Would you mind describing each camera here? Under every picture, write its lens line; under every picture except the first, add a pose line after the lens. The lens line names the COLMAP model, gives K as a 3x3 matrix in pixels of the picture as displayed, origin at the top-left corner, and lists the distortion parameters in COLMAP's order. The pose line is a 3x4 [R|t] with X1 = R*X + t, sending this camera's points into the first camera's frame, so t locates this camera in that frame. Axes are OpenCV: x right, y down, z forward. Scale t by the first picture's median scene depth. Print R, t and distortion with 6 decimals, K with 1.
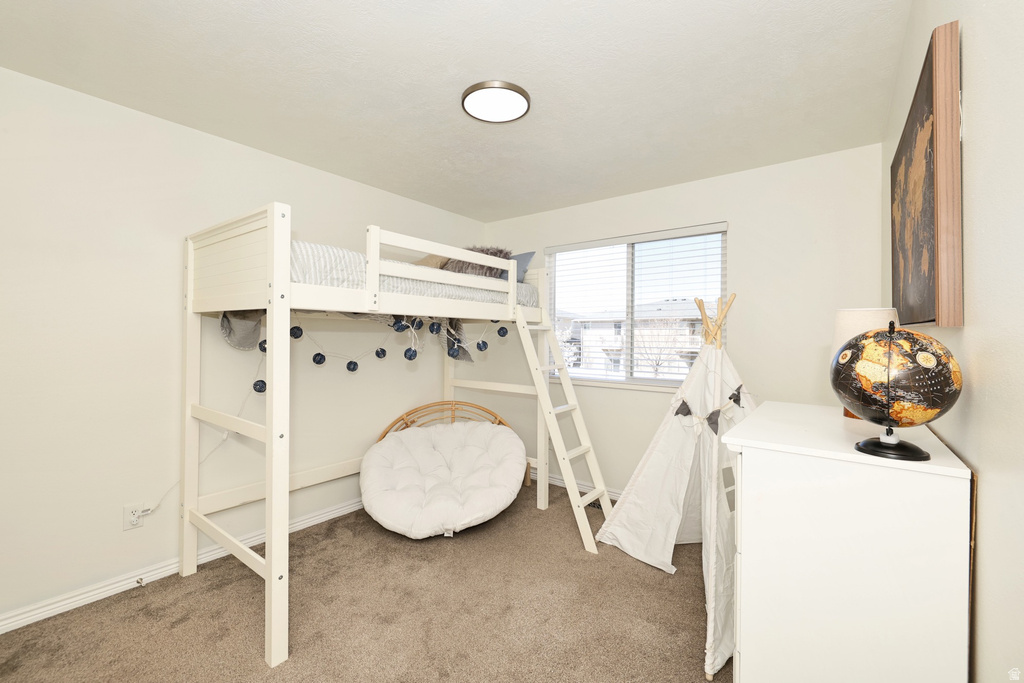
lens RADIAL K [[433.9, 0, 512.0], [0, 433.9, 341.5], [0, 0, 1]] dist [-0.000032, -0.000061]
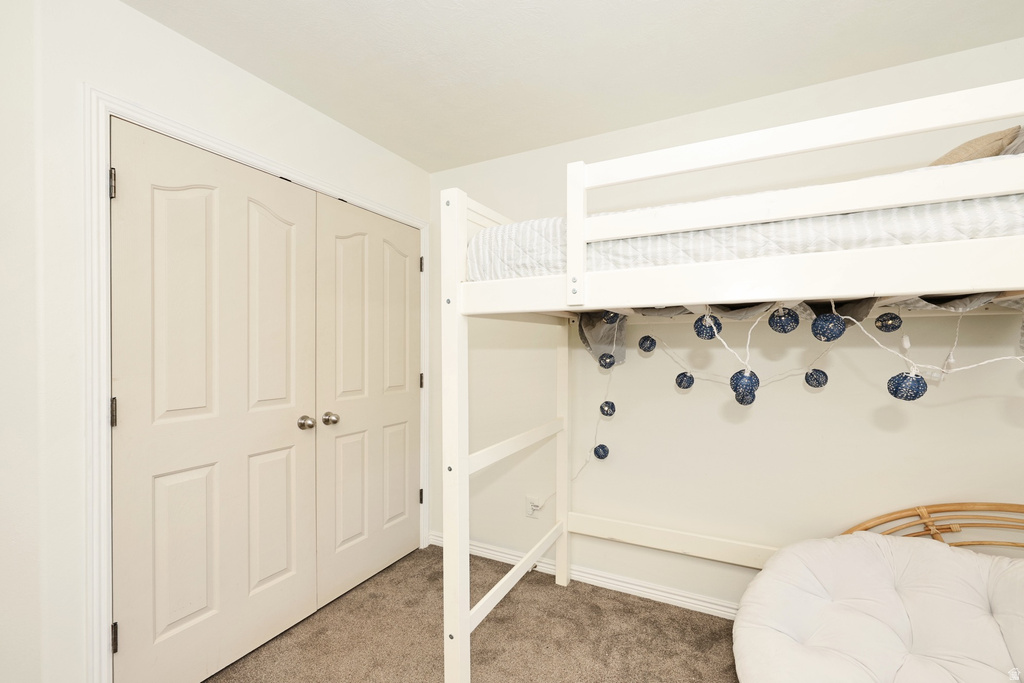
lens RADIAL K [[432.4, 0, 512.4], [0, 432.4, 359.0], [0, 0, 1]] dist [-0.000102, -0.000030]
pose [[0.175645, 0.015306, -0.984335, 0.222791], [-0.004397, 0.999881, 0.014763, -0.004661], [0.984444, 0.001735, 0.175691, 0.703147]]
